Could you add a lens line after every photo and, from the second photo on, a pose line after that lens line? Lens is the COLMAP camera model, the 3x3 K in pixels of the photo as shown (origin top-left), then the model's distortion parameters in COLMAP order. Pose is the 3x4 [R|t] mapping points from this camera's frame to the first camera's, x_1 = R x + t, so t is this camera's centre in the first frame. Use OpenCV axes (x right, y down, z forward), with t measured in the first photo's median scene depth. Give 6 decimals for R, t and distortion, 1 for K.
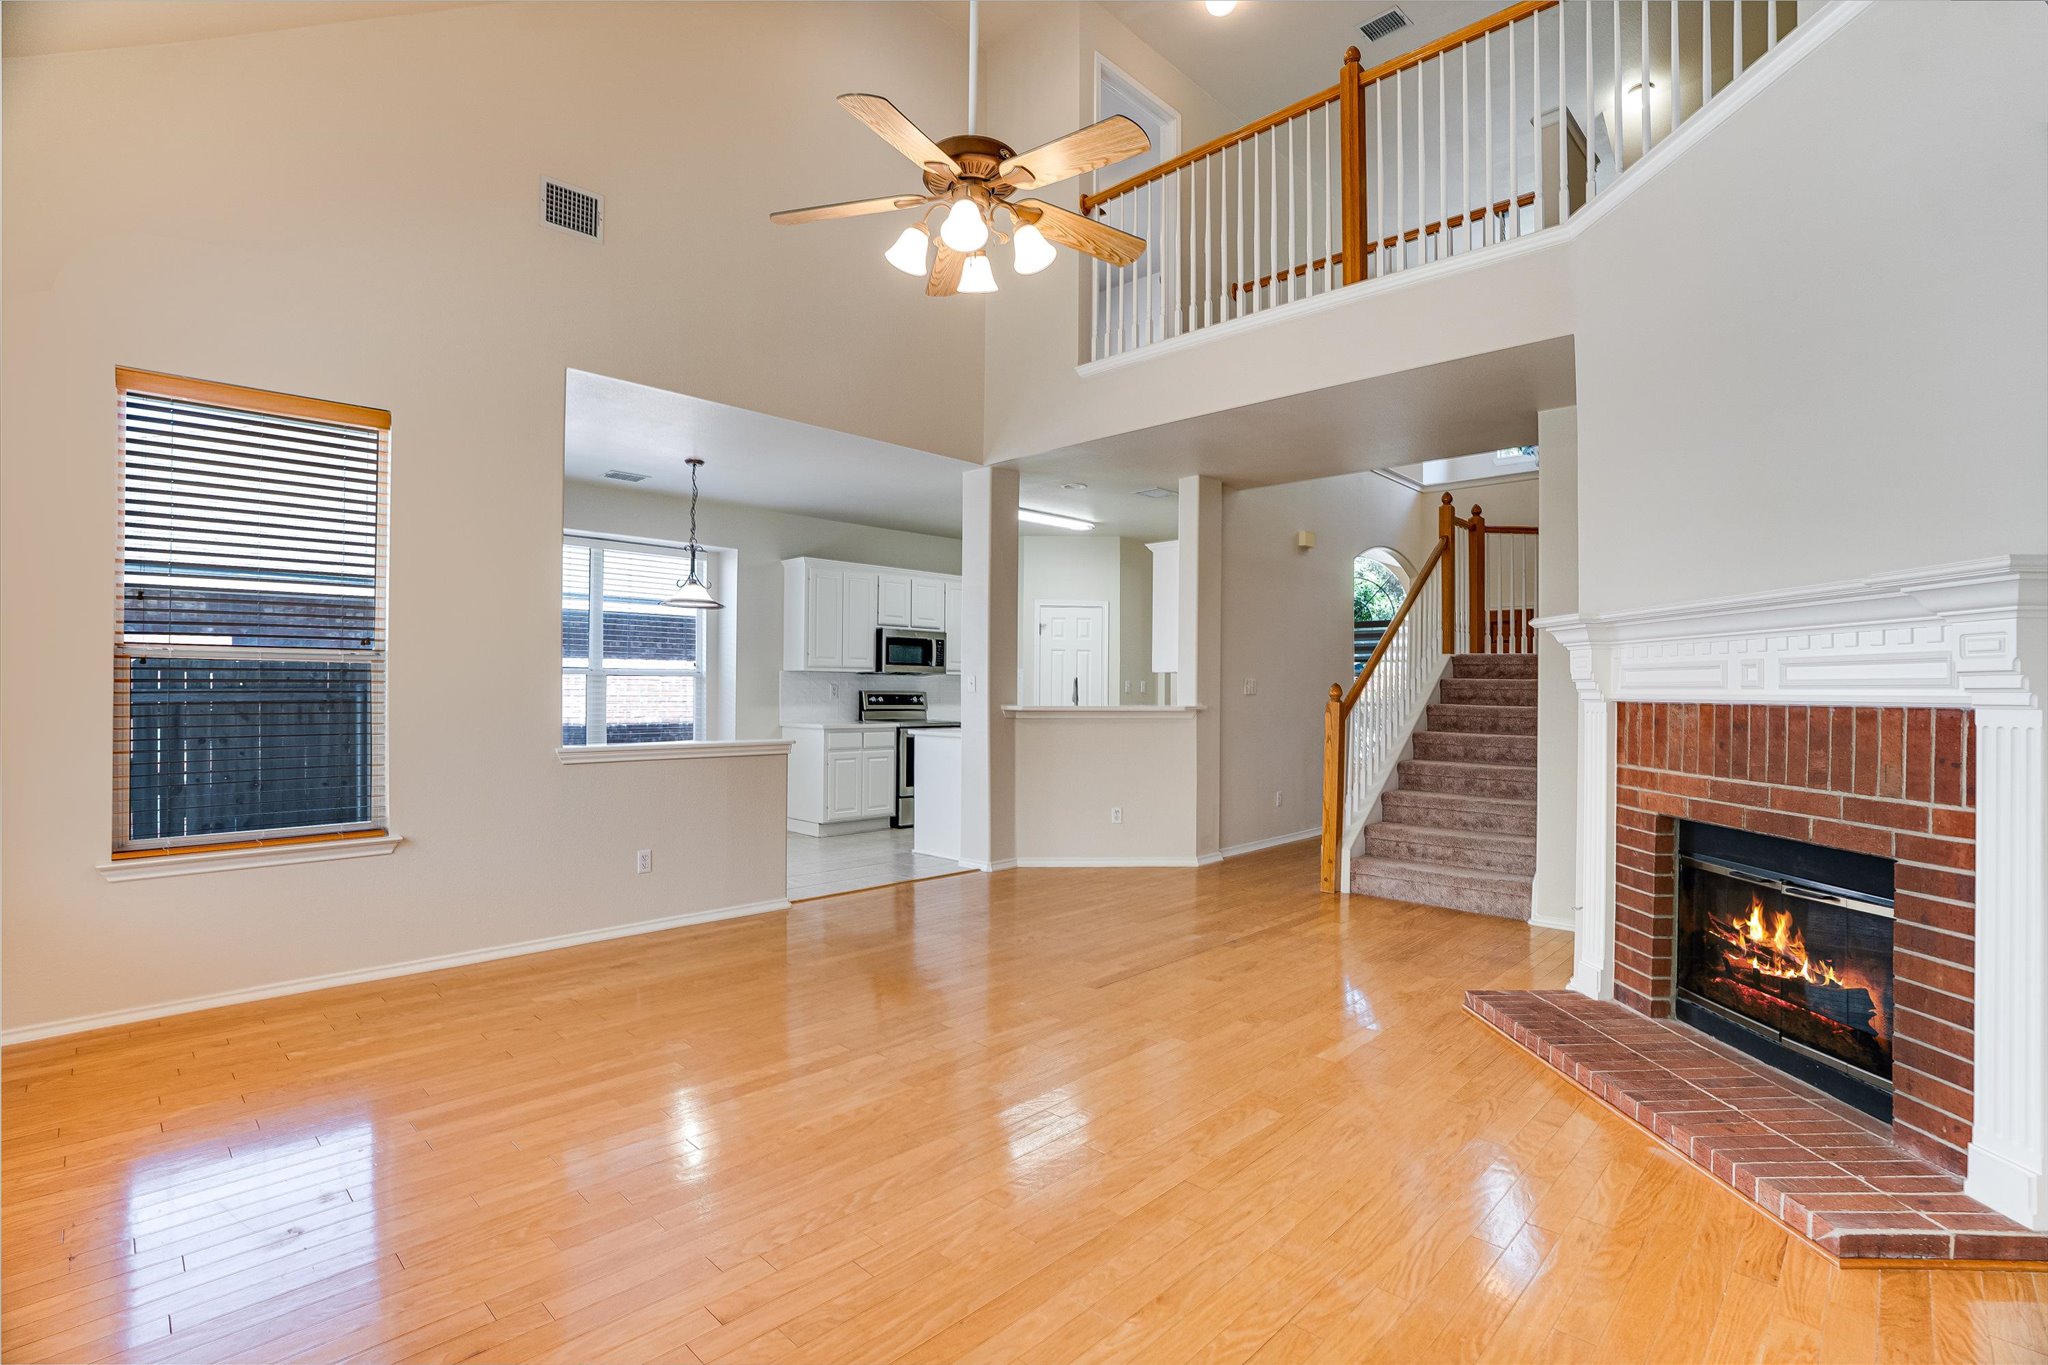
lens RADIAL K [[962.2, 0, 1022.3], [0, 962.2, 692.1], [0, 0, 1]] dist [-0.020962, 0.000399]
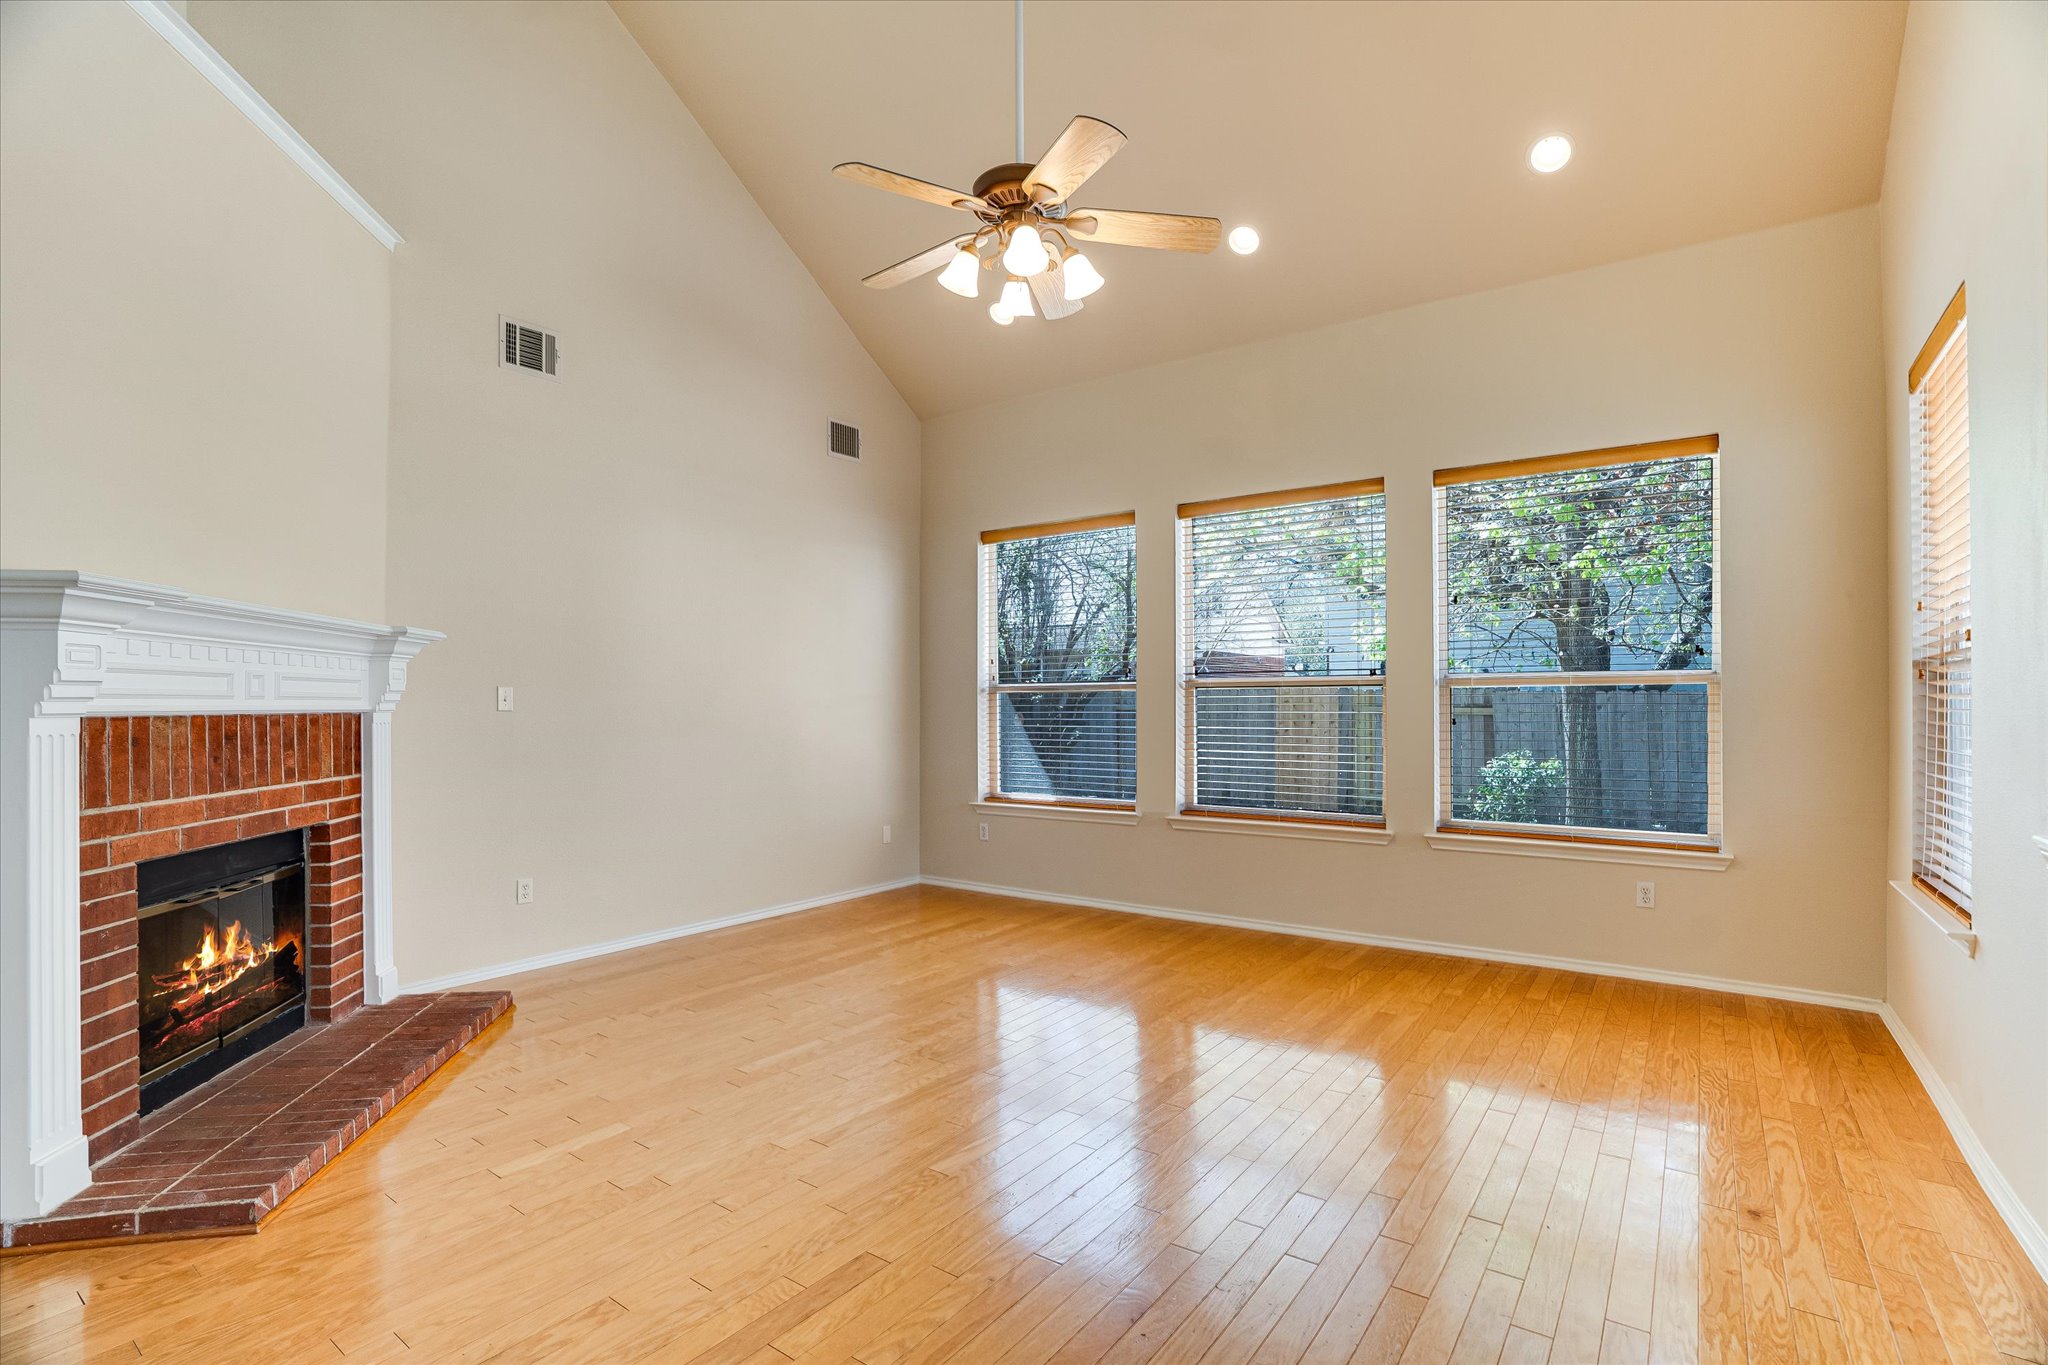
lens RADIAL K [[962.2, 0, 1022.3], [0, 962.2, 692.1], [0, 0, 1]] dist [-0.020962, 0.000399]
pose [[-0.990334, 0.009393, -0.138386, 0.081720], [0.010482, 0.999920, -0.007144, 0.005046], [0.138308, -0.008525, -0.990353, 2.026587]]
